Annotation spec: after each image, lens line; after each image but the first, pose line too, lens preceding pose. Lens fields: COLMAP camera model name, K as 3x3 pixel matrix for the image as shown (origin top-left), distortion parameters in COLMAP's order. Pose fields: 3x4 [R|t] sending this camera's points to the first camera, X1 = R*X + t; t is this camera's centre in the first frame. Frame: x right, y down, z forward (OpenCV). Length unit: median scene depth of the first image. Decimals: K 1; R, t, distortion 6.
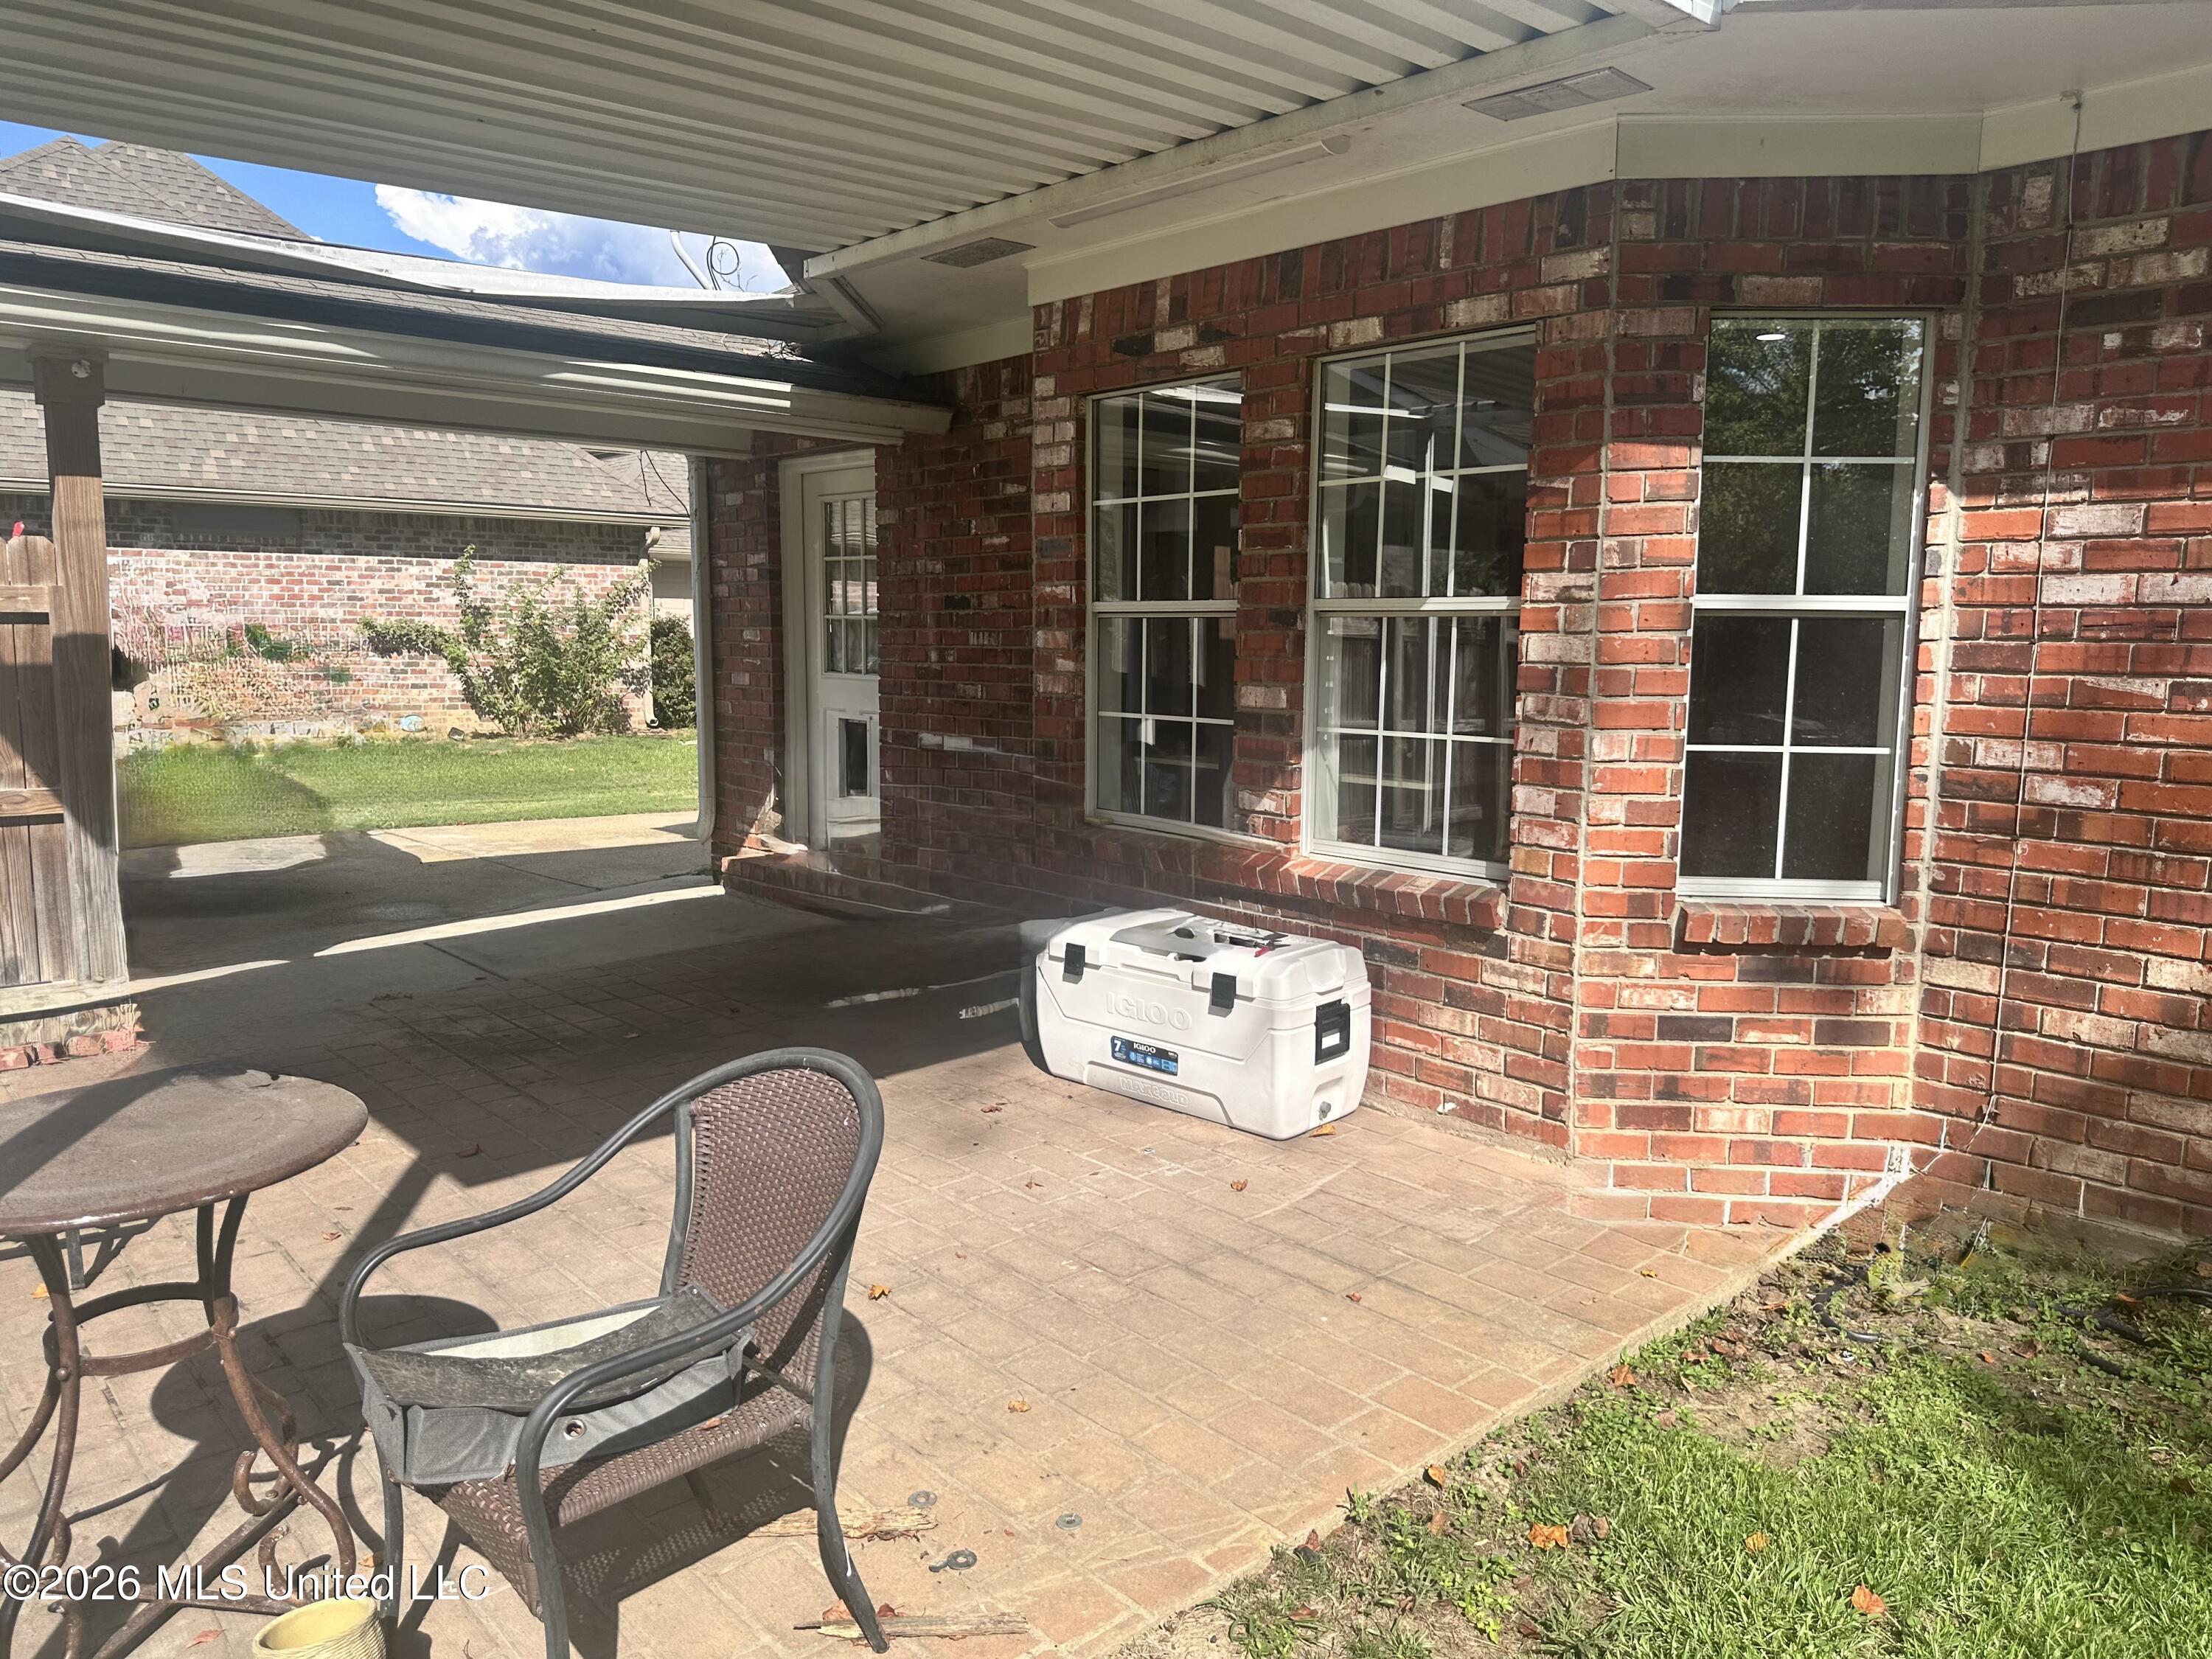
lens RADIAL K [[1575.0, 0, 1104.1], [0, 1575.0, 824.0], [0, 0, 1]] dist [0.061439, -0.071260]
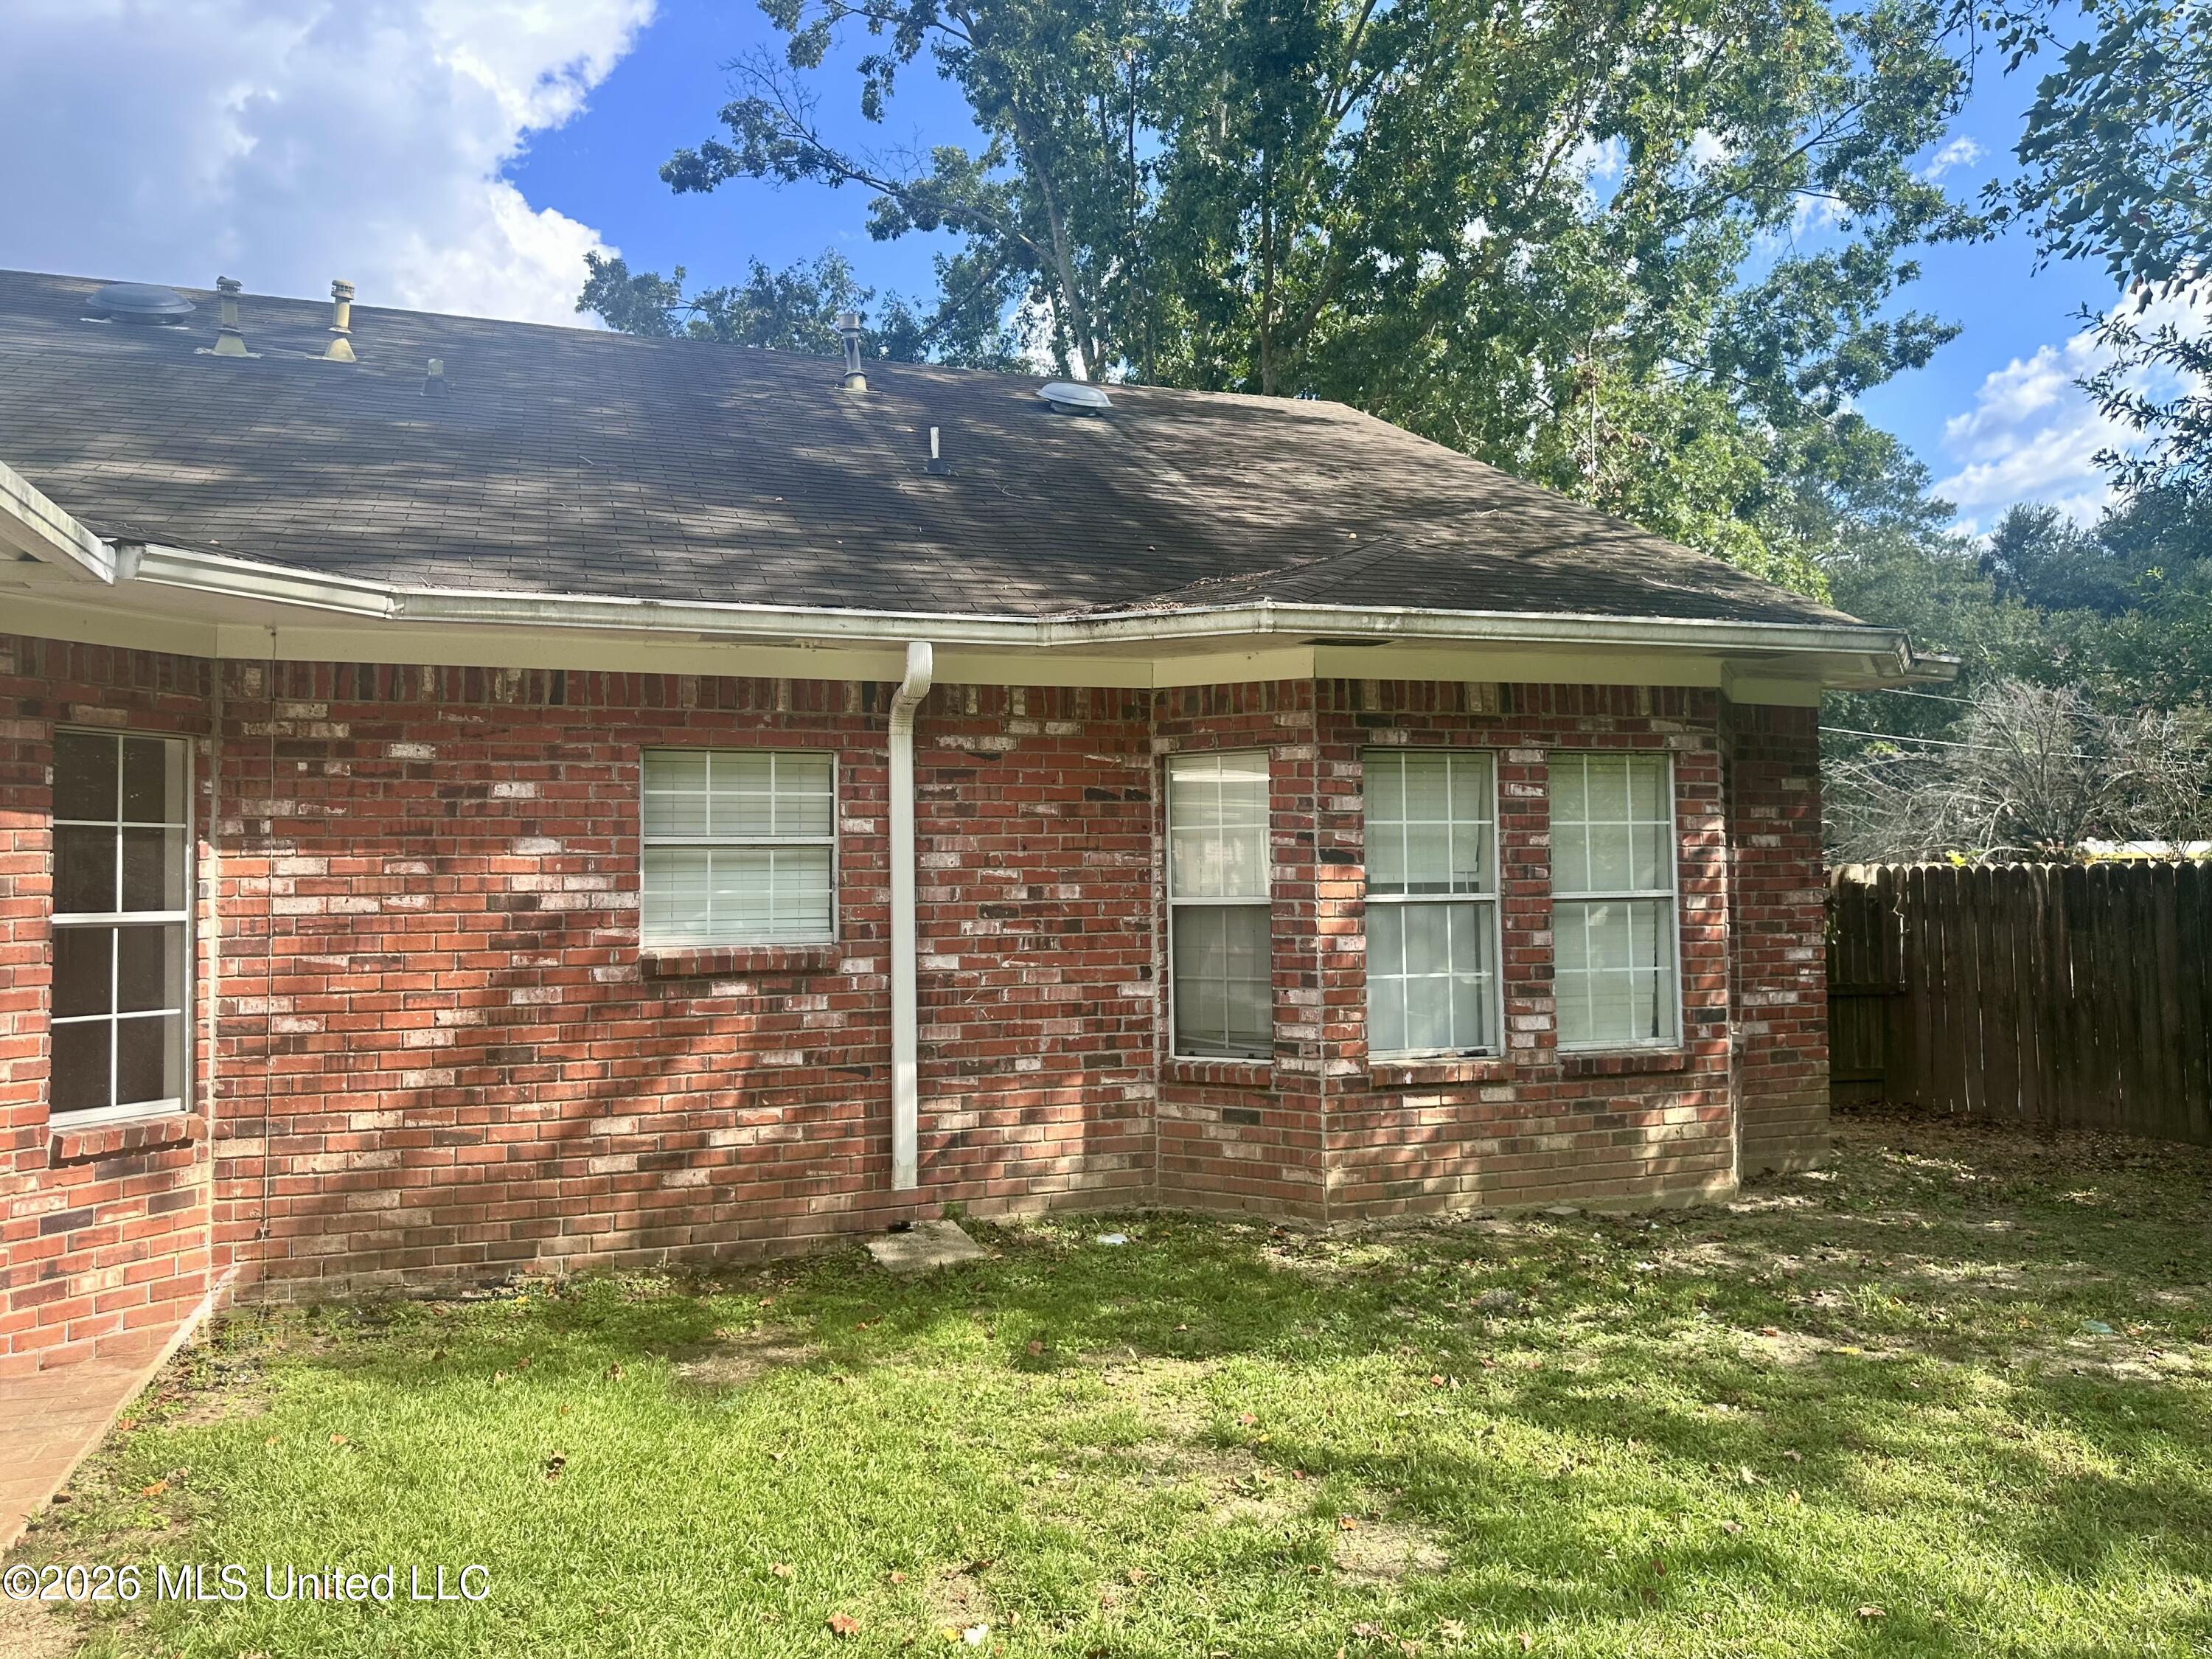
lens RADIAL K [[1575.0, 0, 1097.1], [0, 1575.0, 834.2], [0, 0, 1]] dist [0.061439, -0.071260]
pose [[0.398673, 0.010971, 0.917028, -0.576744], [0.128698, 0.989364, -0.067787, 0.003485], [-0.908018, 0.145044, 0.393021, -0.437998]]
